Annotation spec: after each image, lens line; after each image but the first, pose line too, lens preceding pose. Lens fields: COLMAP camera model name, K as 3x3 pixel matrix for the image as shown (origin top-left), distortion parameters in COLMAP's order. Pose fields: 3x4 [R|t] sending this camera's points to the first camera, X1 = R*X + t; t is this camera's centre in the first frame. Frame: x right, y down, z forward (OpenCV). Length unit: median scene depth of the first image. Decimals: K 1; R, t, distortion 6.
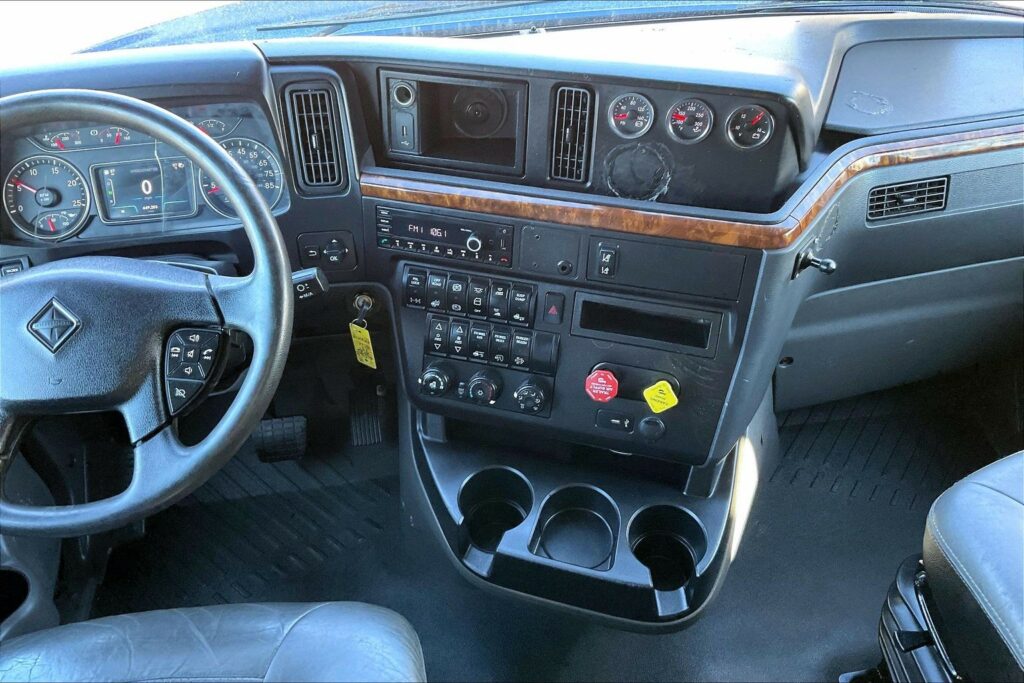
lens RADIAL K [[840.6, 0, 510.2], [0, 840.6, 345.3], [0, 0, 1]] dist [0.097829, -0.154322]
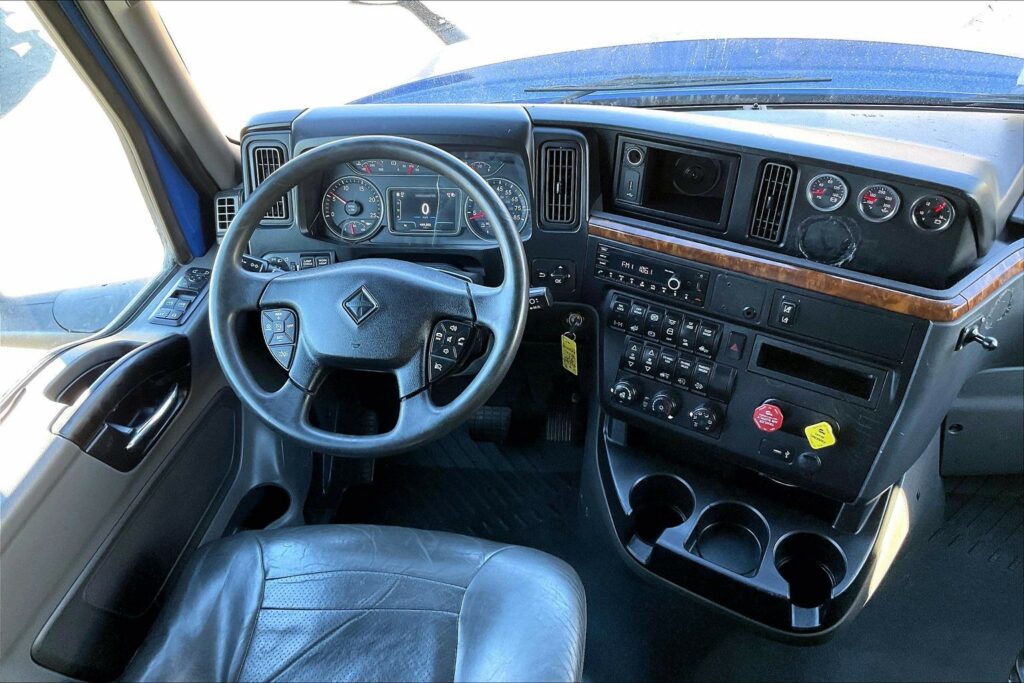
lens RADIAL K [[840.6, 0, 507.6], [0, 840.6, 344.9], [0, 0, 1]] dist [0.097829, -0.154322]
pose [[0.963171, 0.142362, -0.228111, 0.014617], [-0.149412, 0.988678, -0.013846, 0.017903], [0.223558, 0.047419, 0.973537, -0.212776]]
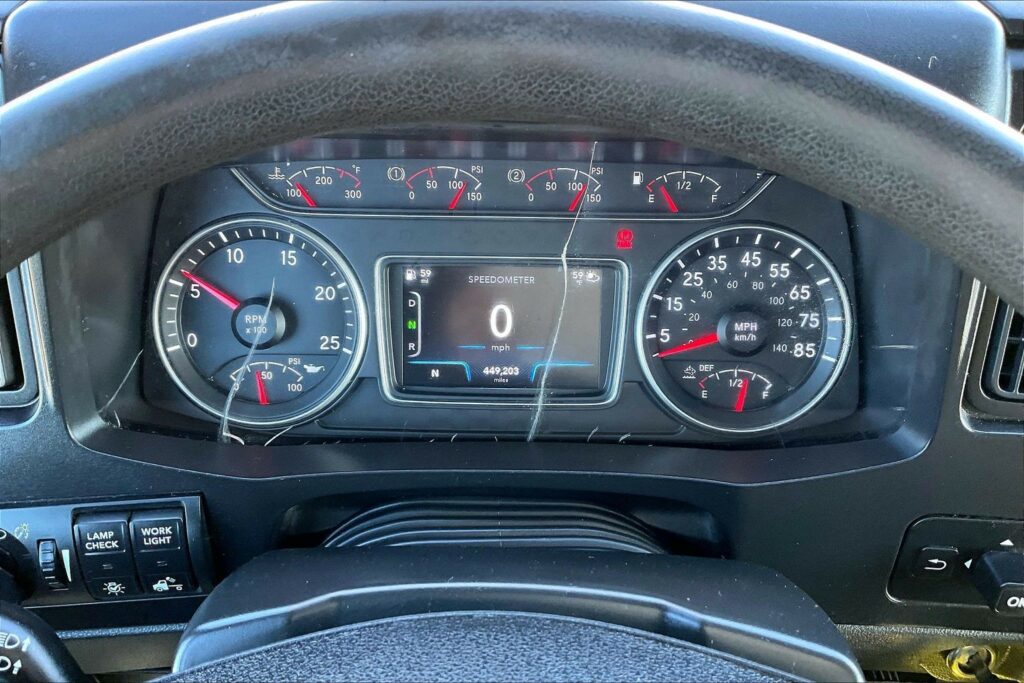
lens RADIAL K [[840.6, 0, 509.3], [0, 840.6, 340.7], [0, 0, 1]] dist [0.097829, -0.154322]
pose [[0.986712, 0.131030, -0.096075, -0.404535], [-0.129060, 0.991283, 0.026473, -0.197801], [0.098706, -0.013722, 0.995022, 0.642106]]
